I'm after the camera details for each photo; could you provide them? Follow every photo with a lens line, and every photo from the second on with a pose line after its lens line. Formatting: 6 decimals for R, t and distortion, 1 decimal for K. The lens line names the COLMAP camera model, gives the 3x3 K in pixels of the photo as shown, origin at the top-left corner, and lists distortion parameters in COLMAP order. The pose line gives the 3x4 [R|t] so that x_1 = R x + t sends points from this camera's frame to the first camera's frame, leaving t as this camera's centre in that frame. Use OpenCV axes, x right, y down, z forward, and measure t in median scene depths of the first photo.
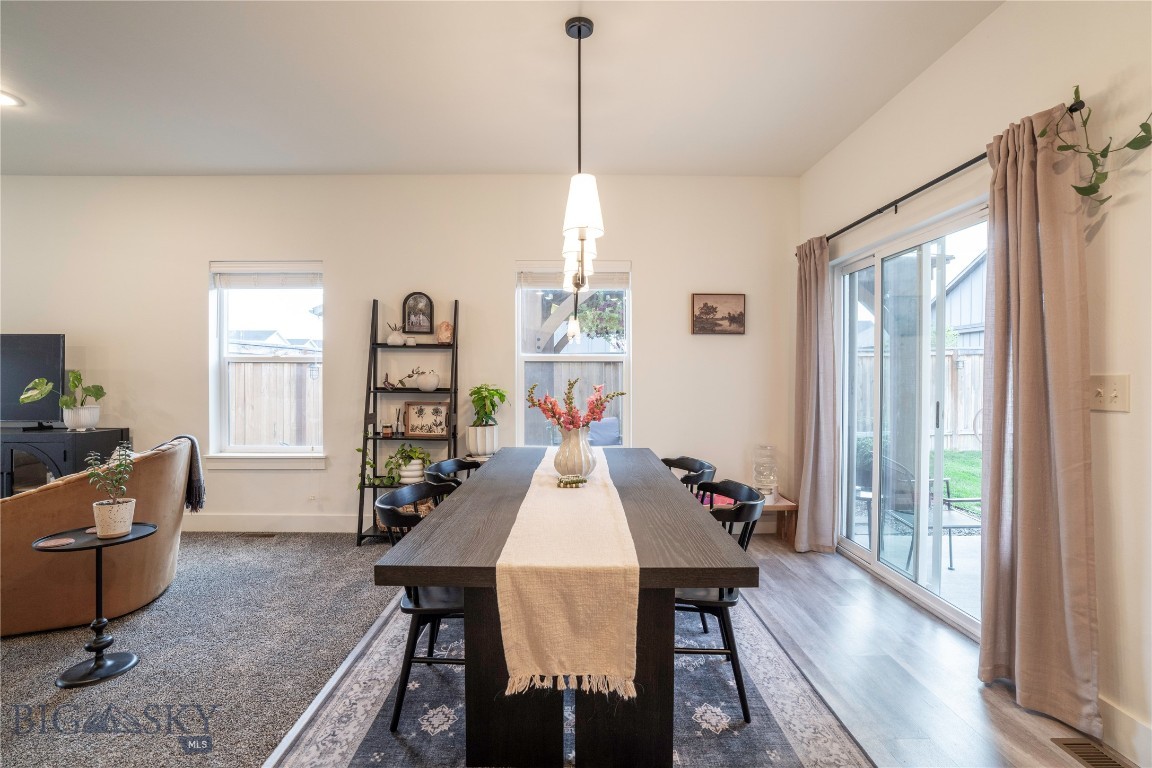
lens RADIAL K [[531.1, 0, 578.8], [0, 531.1, 382.0], [0, 0, 1]] dist [-0.041281, 0.017538]
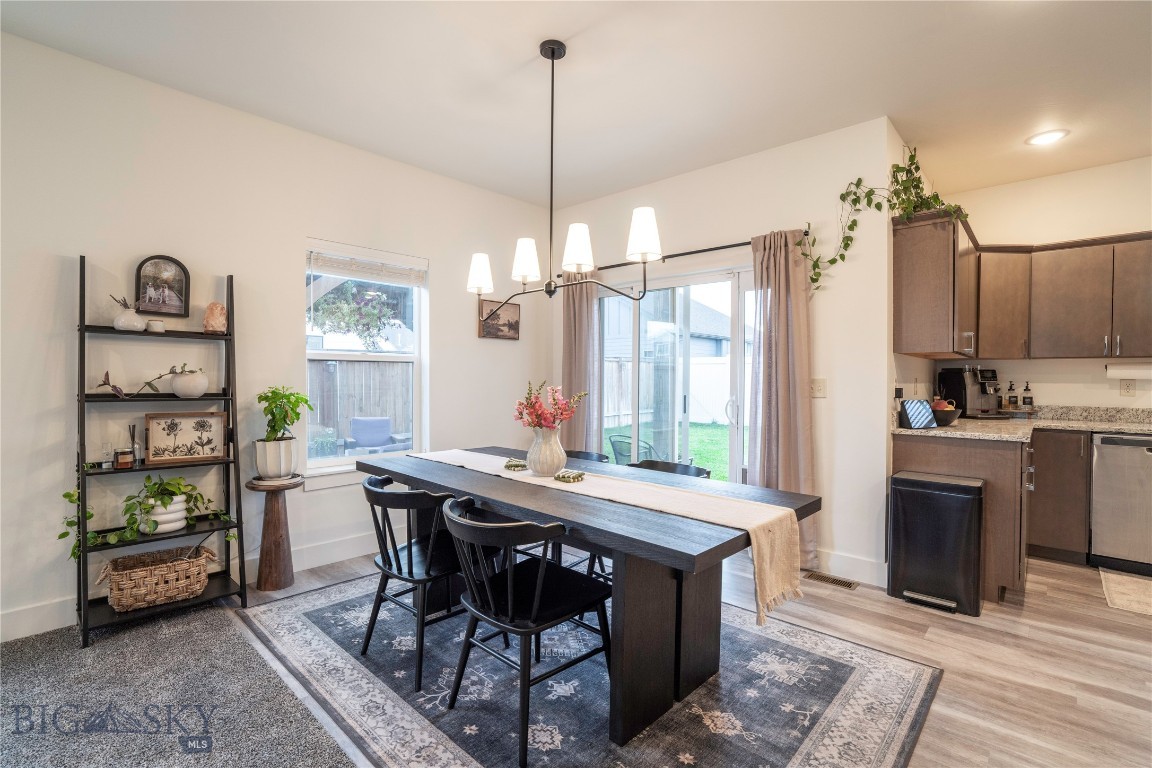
lens RADIAL K [[531.1, 0, 569.8], [0, 531.1, 381.5], [0, 0, 1]] dist [-0.041281, 0.017538]
pose [[0.687715, -0.004116, 0.725969, -0.440111], [0.004135, 0.999990, 0.001753, -0.003432], [-0.725969, 0.001796, 0.687725, 0.143472]]
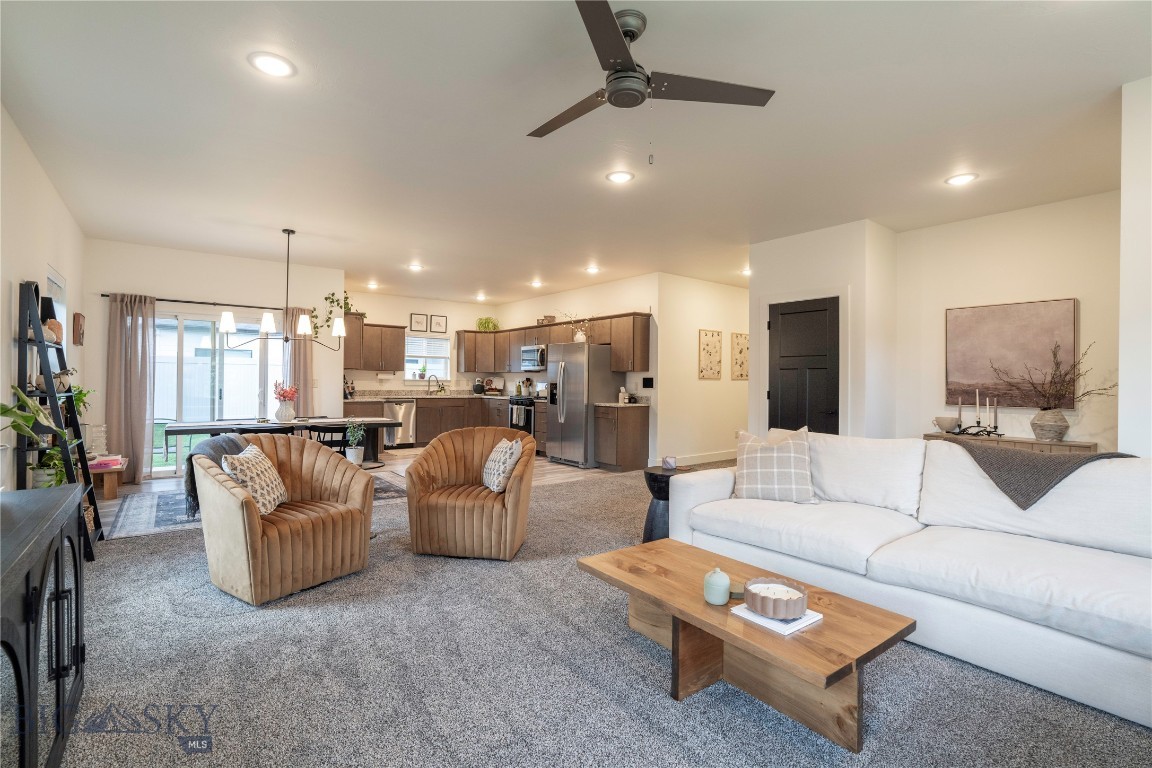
lens RADIAL K [[531.1, 0, 574.8], [0, 531.1, 381.5], [0, 0, 1]] dist [-0.041281, 0.017538]
pose [[-0.607748, -0.008071, 0.794089, -1.567090], [-0.002586, 0.999963, 0.008184, -0.012255], [-0.794126, 0.002920, -0.607746, 0.830471]]
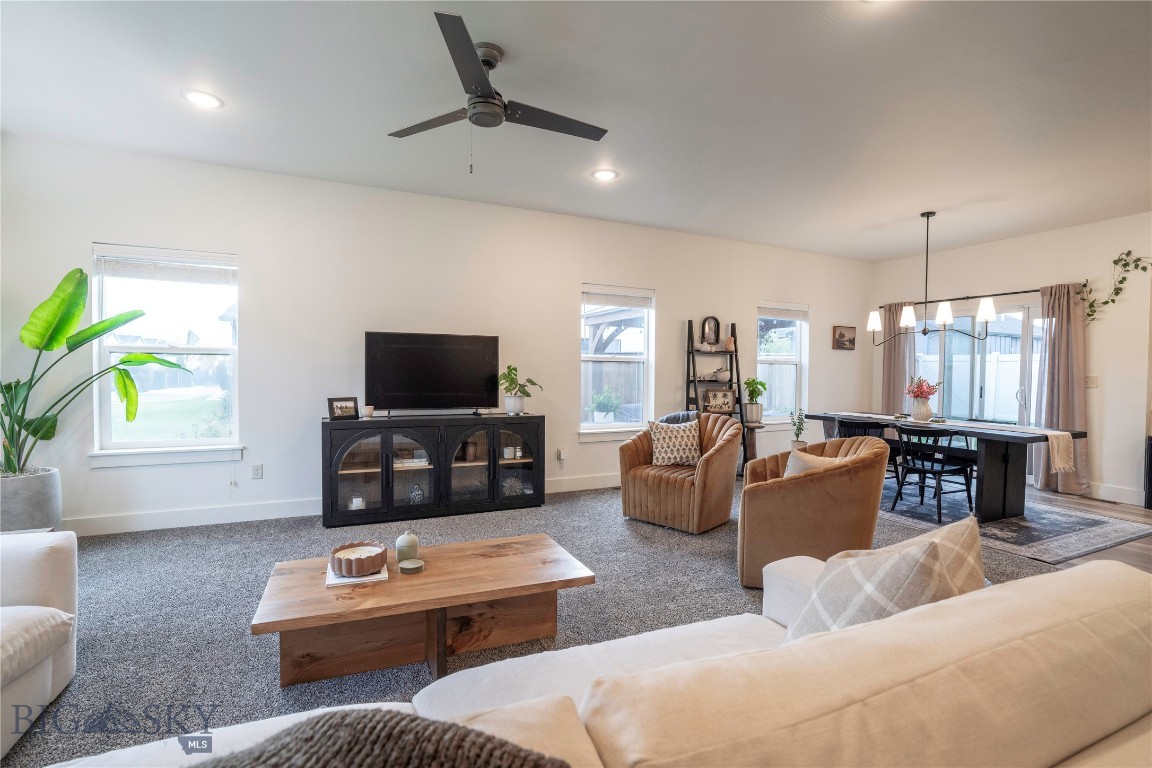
lens RADIAL K [[531.1, 0, 568.2], [0, 531.1, 383.3], [0, 0, 1]] dist [-0.041281, 0.017538]
pose [[0.903237, -0.002143, 0.429136, -1.335116], [-0.004742, 0.999877, 0.014973, -0.000105], [-0.429115, -0.015560, 0.903116, -0.188874]]
